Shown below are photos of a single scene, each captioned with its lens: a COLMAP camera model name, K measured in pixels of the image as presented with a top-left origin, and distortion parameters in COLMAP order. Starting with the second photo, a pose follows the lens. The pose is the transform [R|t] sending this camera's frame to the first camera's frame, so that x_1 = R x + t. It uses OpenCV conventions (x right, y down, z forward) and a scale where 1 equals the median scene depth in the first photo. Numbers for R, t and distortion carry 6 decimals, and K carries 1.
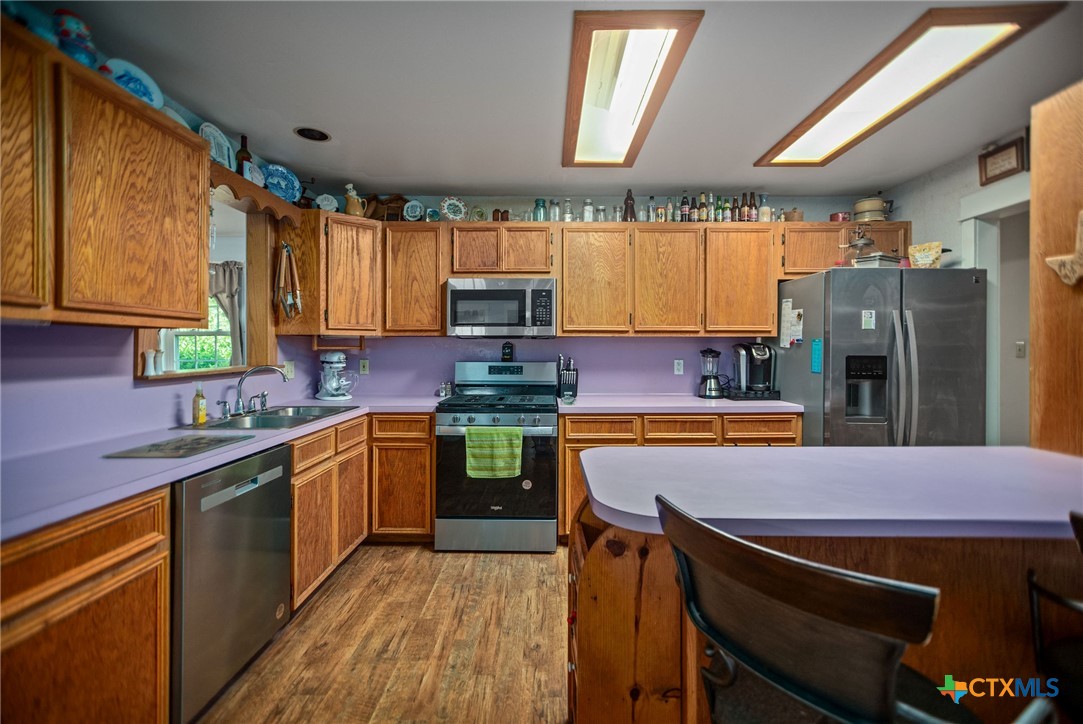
lens RADIAL K [[462.6, 0, 542.8], [0, 462.6, 350.5], [0, 0, 1]] dist [0.000122, 0.000311]
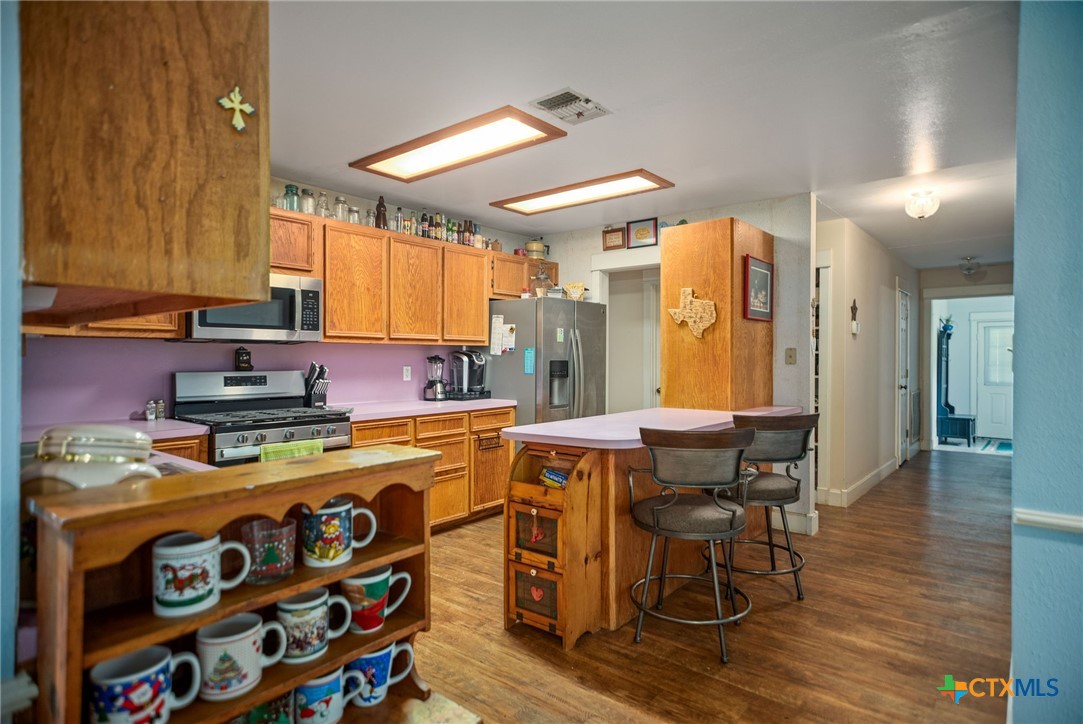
lens RADIAL K [[603.9, 0, 541.5], [0, 603.9, 362.0], [0, 0, 1]] dist [0.002666, 0.000259]
pose [[0.638207, -0.005961, 0.769841, -0.611110], [0.000832, 0.999975, 0.007053, 0.001408], [-0.769864, -0.003861, 0.638196, -0.105245]]
